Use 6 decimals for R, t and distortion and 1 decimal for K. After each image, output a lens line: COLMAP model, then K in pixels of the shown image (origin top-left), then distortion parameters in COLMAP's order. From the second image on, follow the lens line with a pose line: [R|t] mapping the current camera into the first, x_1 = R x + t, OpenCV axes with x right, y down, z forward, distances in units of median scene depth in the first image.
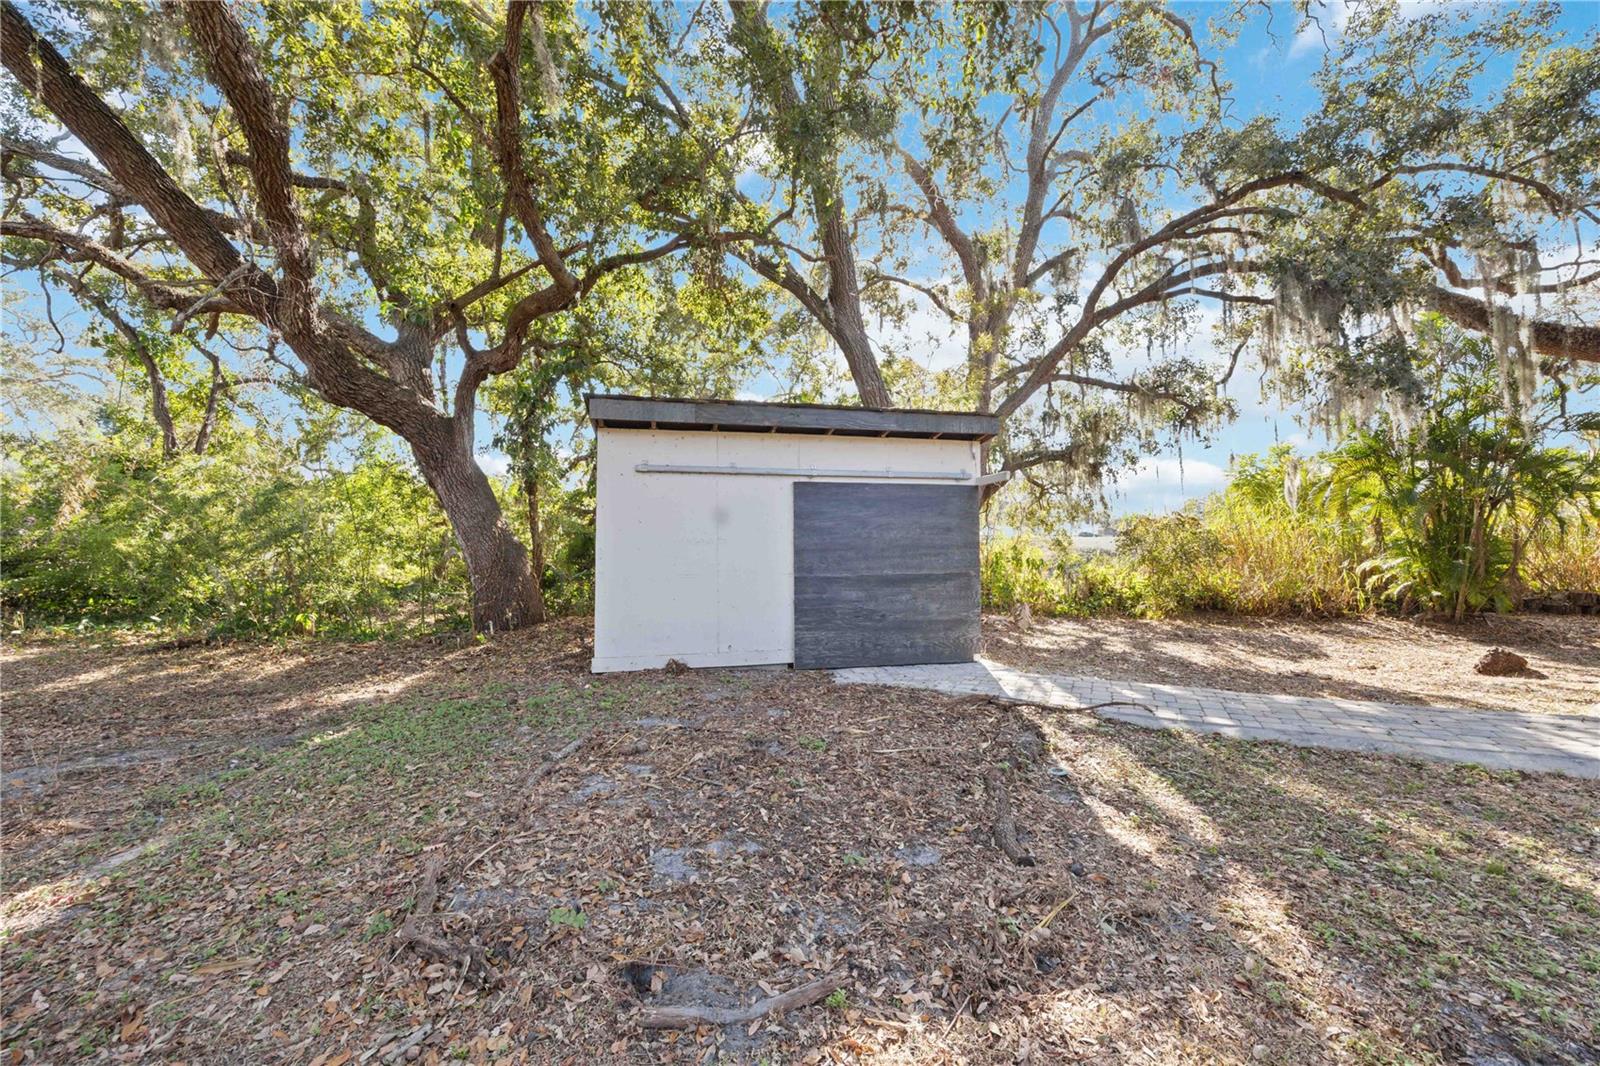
lens RADIAL K [[608.2, 0, 798.7], [0, 608.2, 534.0], [0, 0, 1]] dist [-0.003204, 0.000398]
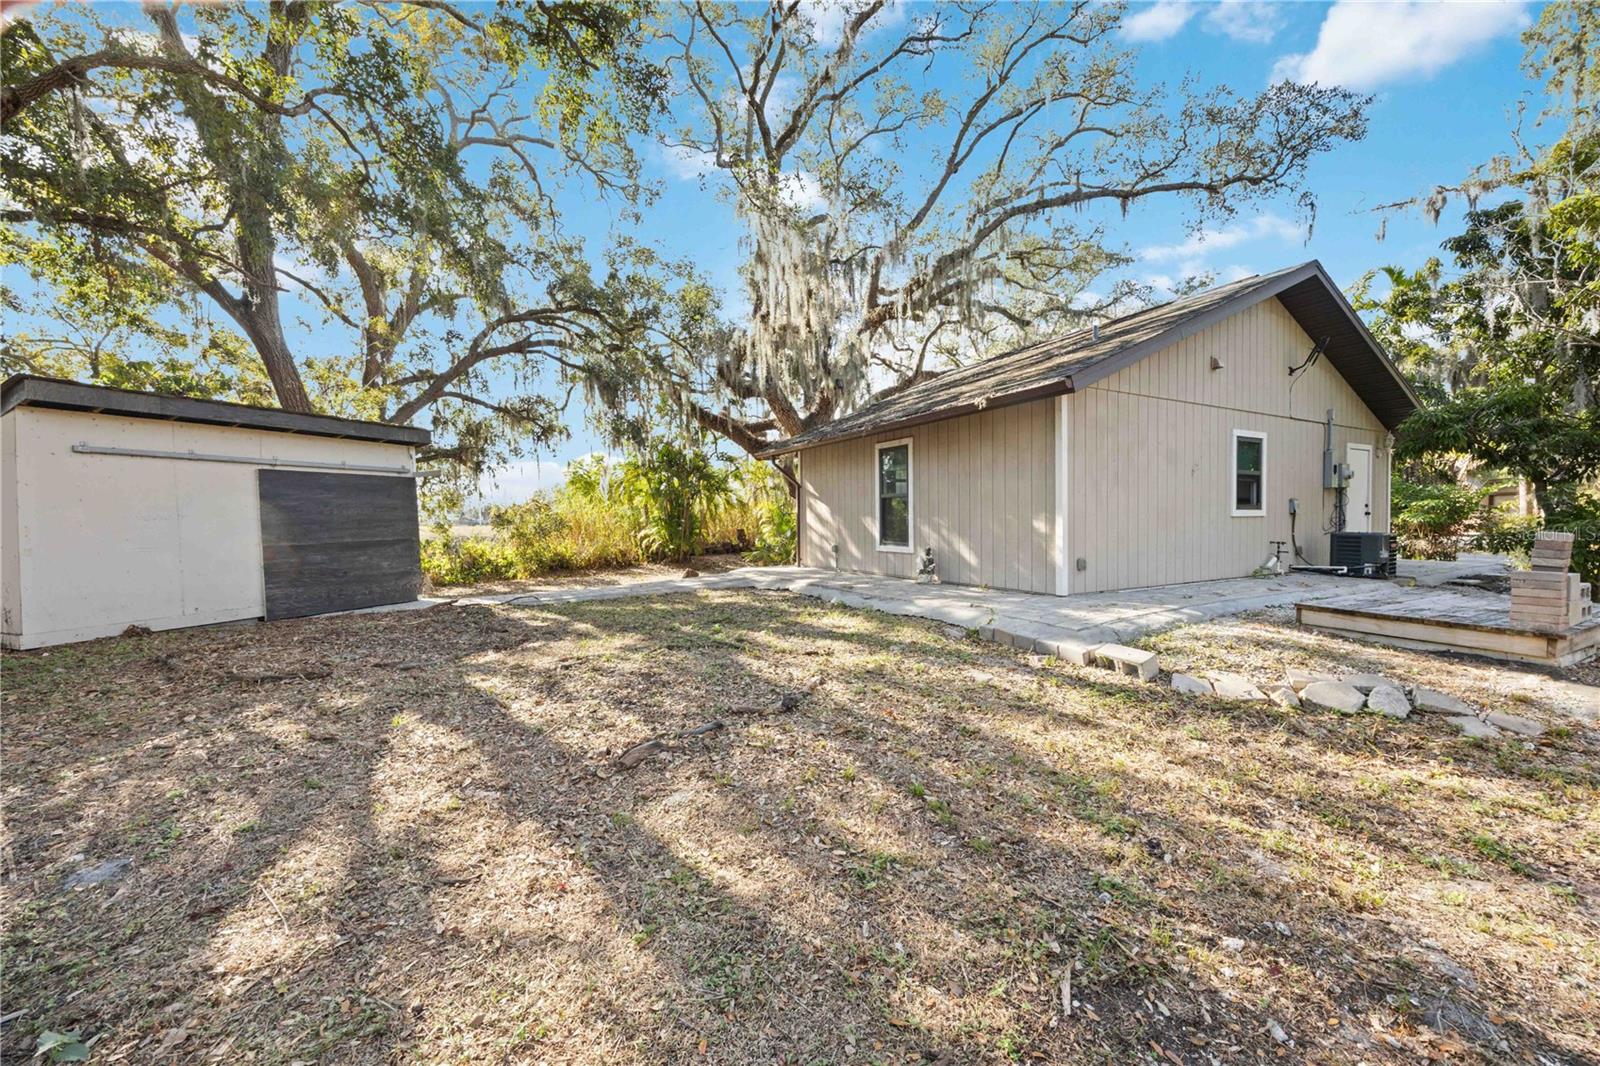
lens RADIAL K [[608.2, 0, 800.7], [0, 608.2, 533.4], [0, 0, 1]] dist [-0.003204, 0.000398]
pose [[0.555614, -0.034225, 0.830735, -0.231157], [0.021403, 0.999410, 0.026859, 0.019161], [-0.831165, 0.002857, 0.556019, -0.322937]]
